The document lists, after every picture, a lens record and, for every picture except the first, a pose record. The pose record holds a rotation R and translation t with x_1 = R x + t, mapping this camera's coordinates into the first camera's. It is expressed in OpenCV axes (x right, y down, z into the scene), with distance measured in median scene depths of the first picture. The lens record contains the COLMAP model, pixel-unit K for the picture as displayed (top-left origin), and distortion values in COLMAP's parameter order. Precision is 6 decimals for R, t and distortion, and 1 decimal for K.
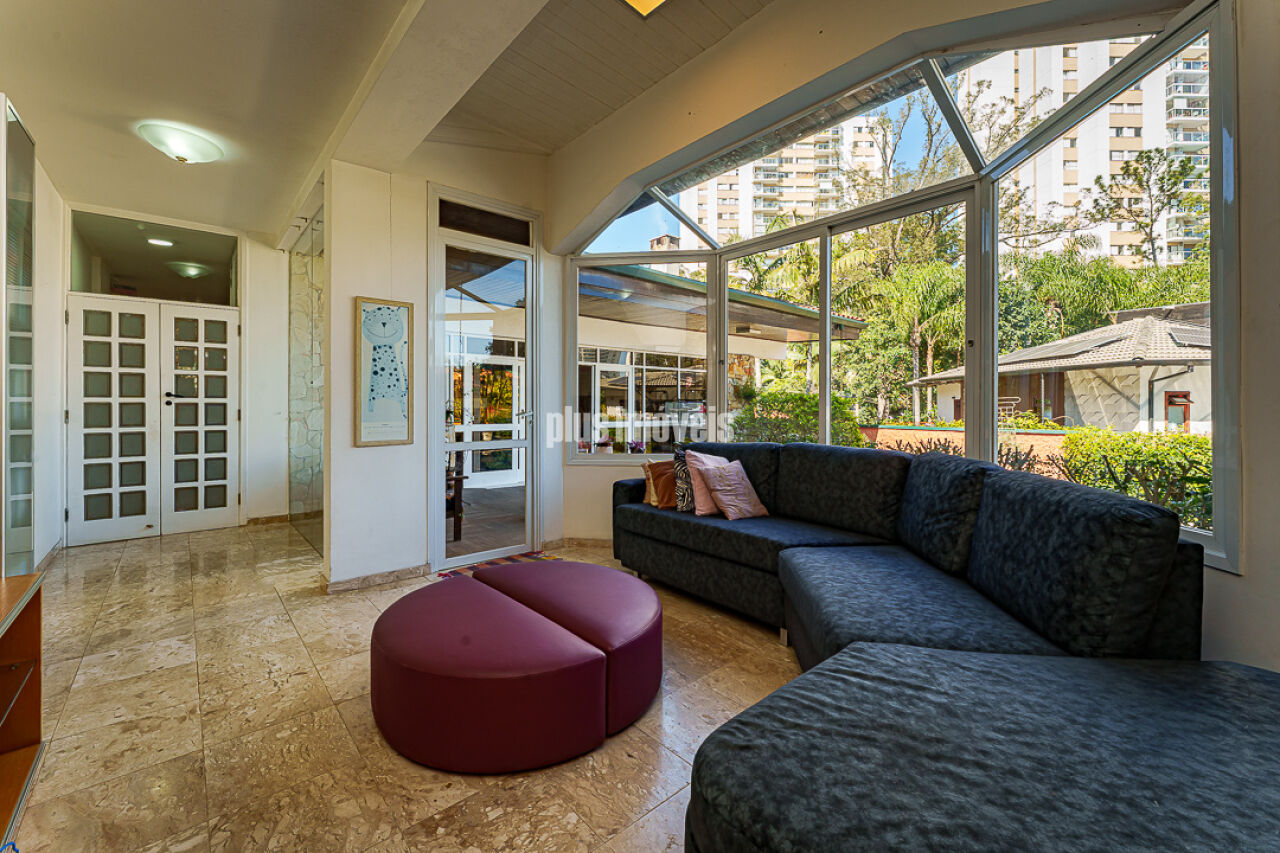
lens RADIAL K [[523.1, 0, 635.2], [0, 523.1, 407.1], [0, 0, 1]] dist [0.002546, 0.000150]
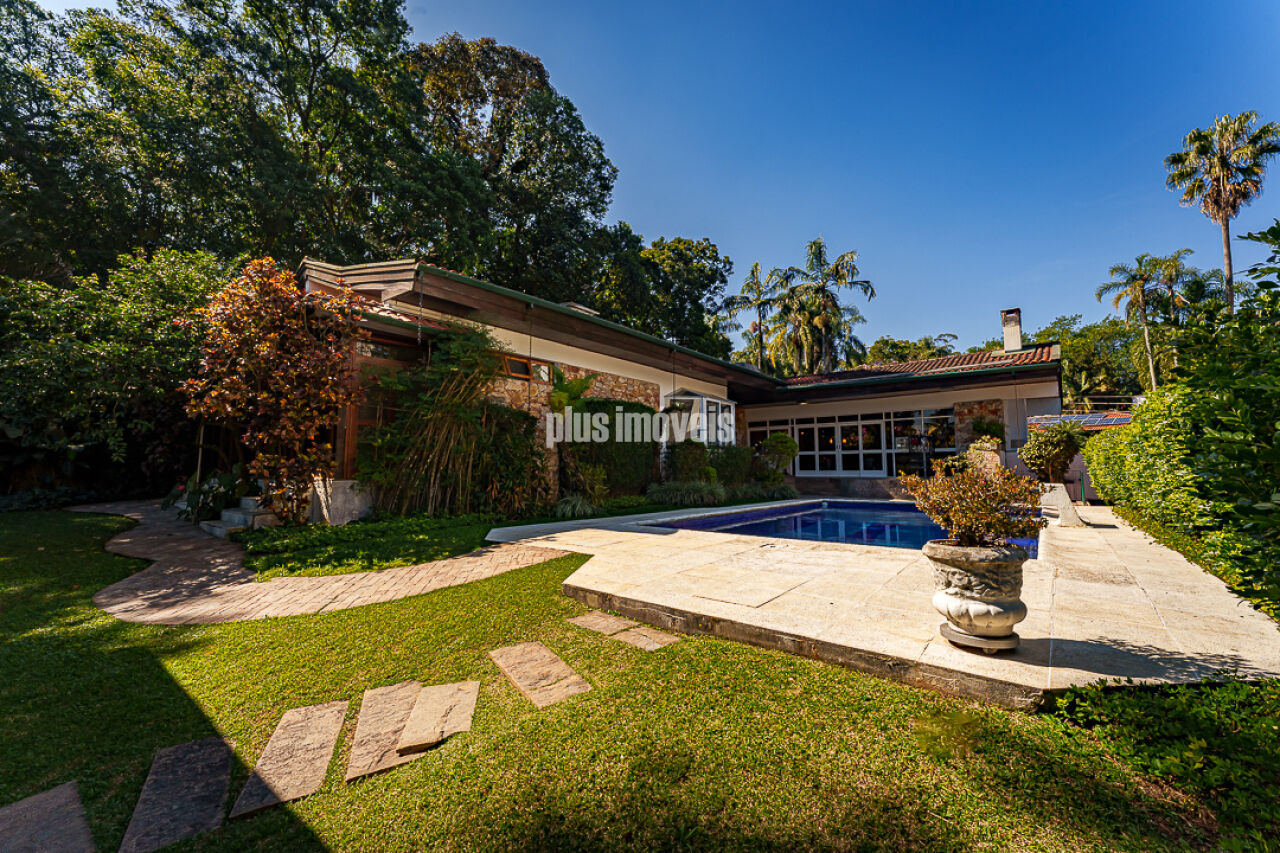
lens RADIAL K [[508.6, 0, 640.0], [0, 508.6, 425.3], [0, 0, 1]] dist [-0.000752, 0.000063]
pose [[0.184295, -0.090728, -0.978674, 6.348565], [-0.000263, 0.995726, -0.092358, 0.420904], [0.982871, 0.017279, 0.183484, -0.656255]]
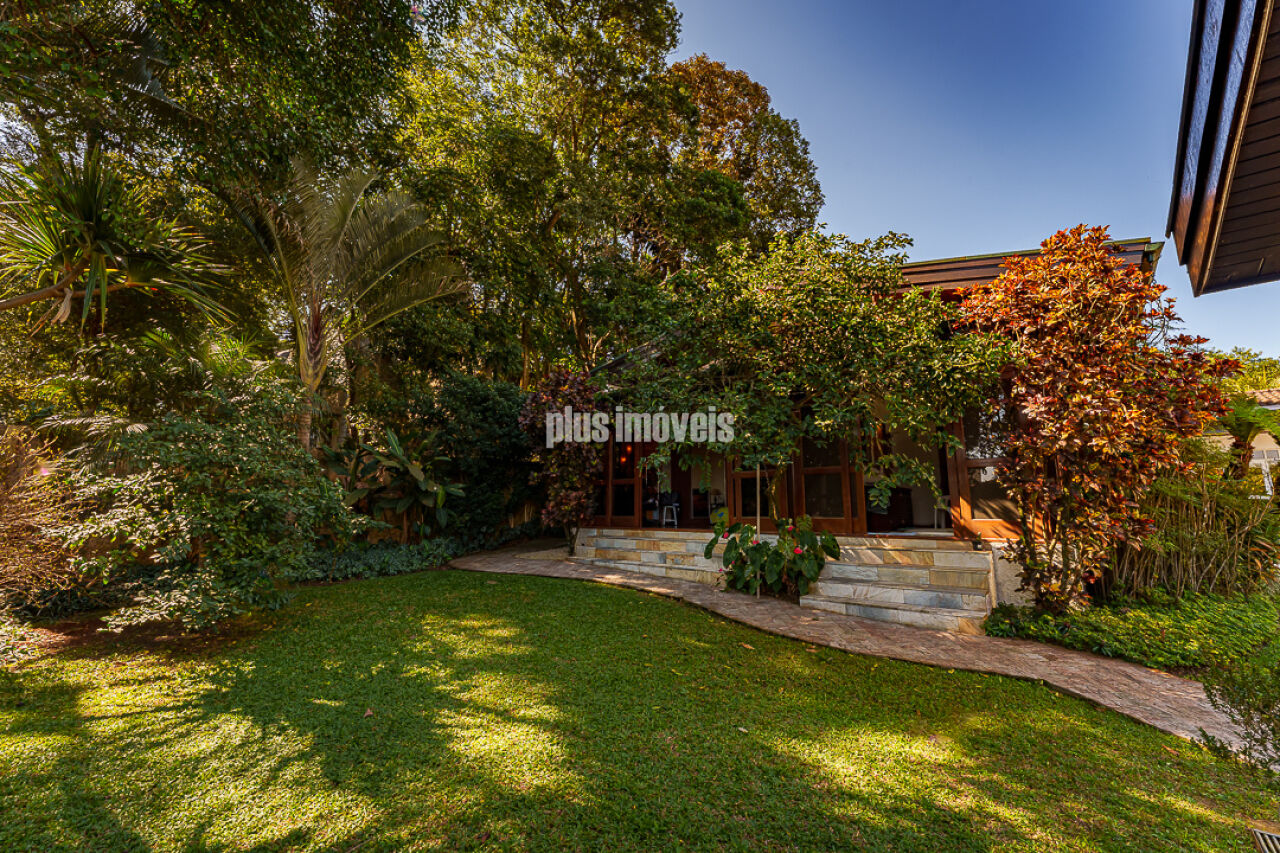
lens RADIAL K [[512.0, 0, 640.9], [0, 512.0, 424.2], [0, 0, 1]] dist [0.001361, 0.000420]
pose [[0.138679, -0.169964, -0.975643, 4.899006], [-0.004713, 0.985038, -0.172271, 0.352955], [0.990326, 0.028489, 0.135803, -4.022463]]
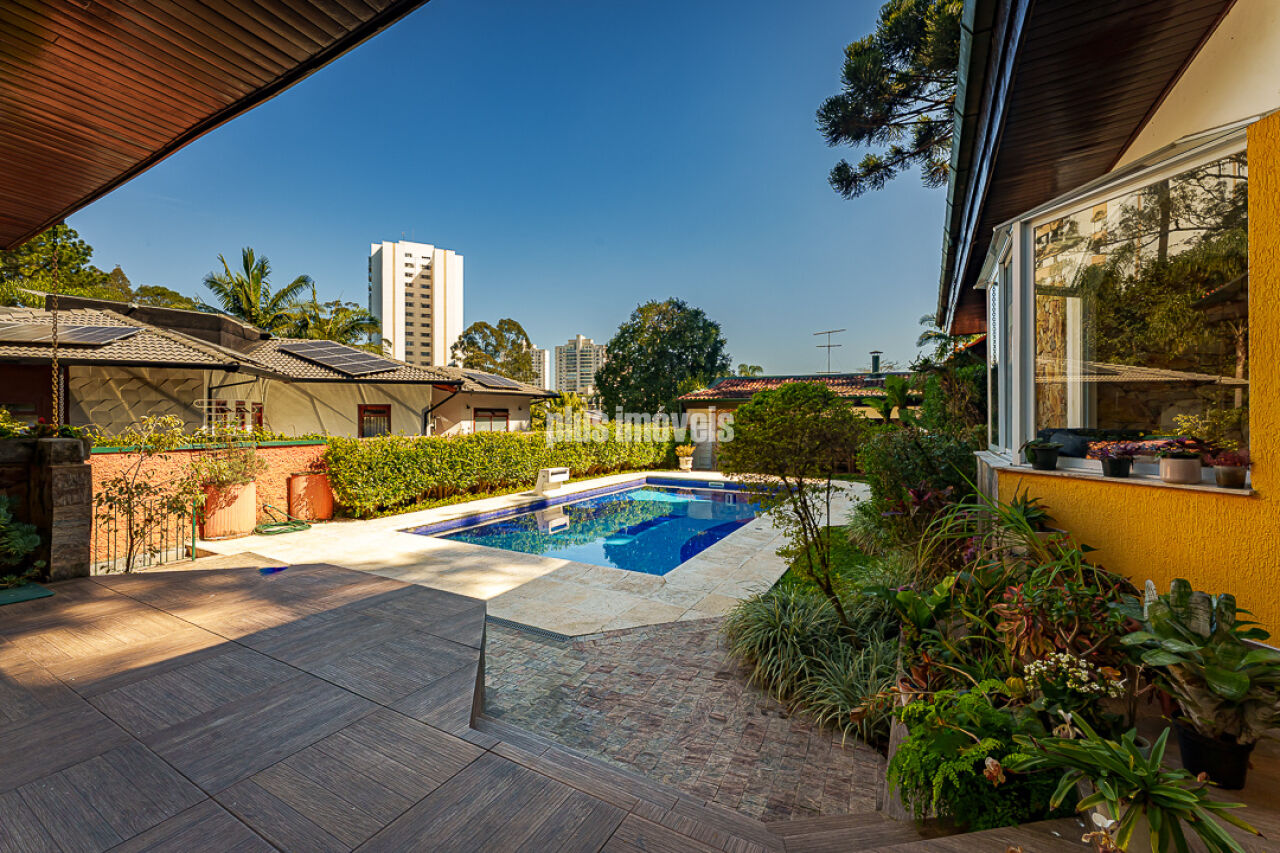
lens RADIAL K [[512.0, 0, 640.9], [0, 512.0, 424.2], [0, 0, 1]] dist [0.001361, 0.000420]
pose [[-0.348897, -0.009576, 0.937112, -0.682112], [0.005584, 0.999909, 0.012296, 0.042998], [-0.937145, 0.009522, -0.348811, 3.109073]]
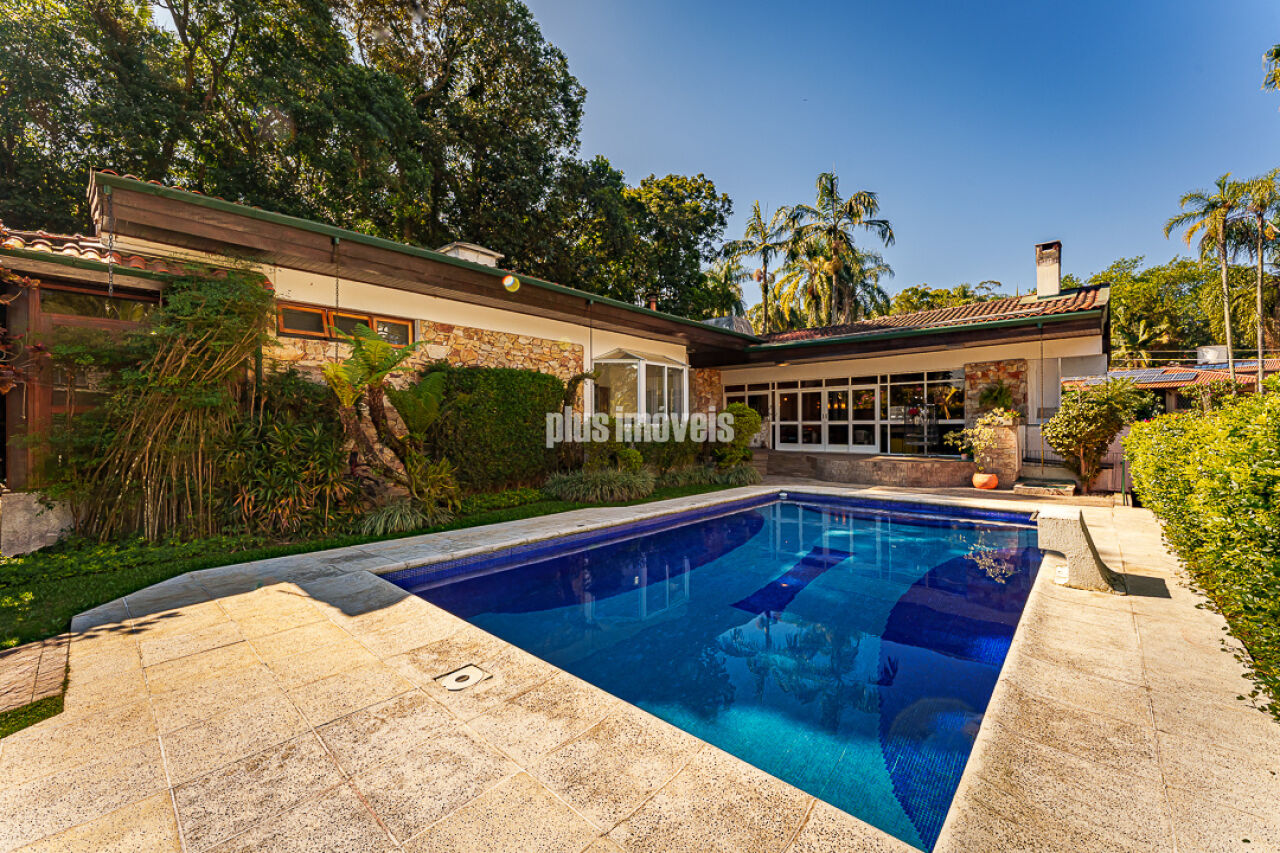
lens RADIAL K [[508.6, 0, 640.0], [0, 508.6, 425.3], [0, 0, 1]] dist [-0.000752, 0.000063]
pose [[0.127596, -0.006480, -0.991805, 5.469928], [0.001555, 0.999979, -0.006333, 0.192184], [0.991825, -0.000734, 0.127603, 0.532364]]
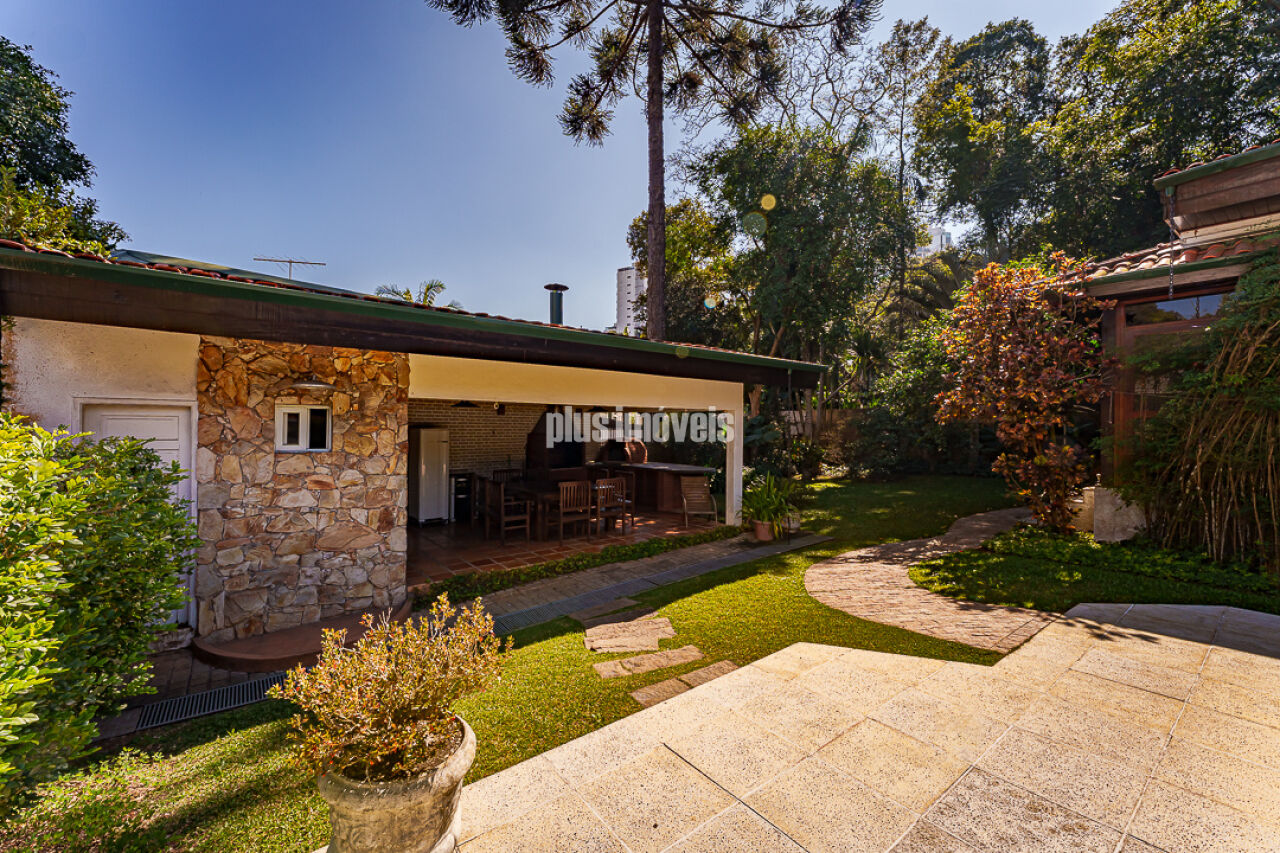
lens RADIAL K [[508.6, 0, 640.0], [0, 508.6, 425.3], [0, 0, 1]] dist [-0.000752, 0.000063]
pose [[-0.998876, -0.009197, 0.046499, 5.147031], [-0.009014, 0.999951, 0.004132, 0.163788], [-0.046535, 0.003708, -0.998910, 0.798721]]
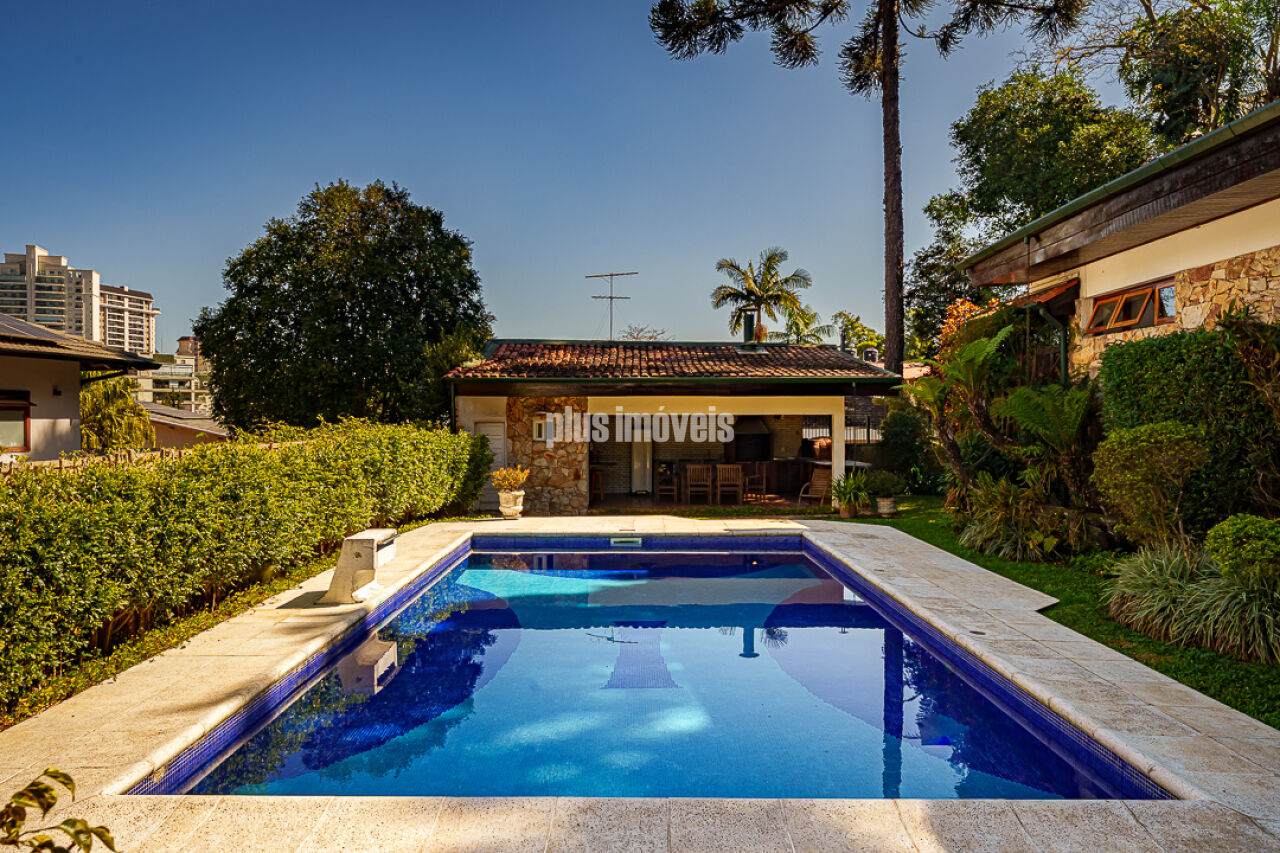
lens RADIAL K [[856.9, 0, 633.2], [0, 856.9, 422.8], [0, 0, 1]] dist [0.001326, 0.000074]
pose [[-0.754907, -0.003476, 0.655822, 1.067188], [0.004260, 0.999939, 0.010202, 0.056033], [-0.655818, 0.010495, -0.754846, 3.989227]]
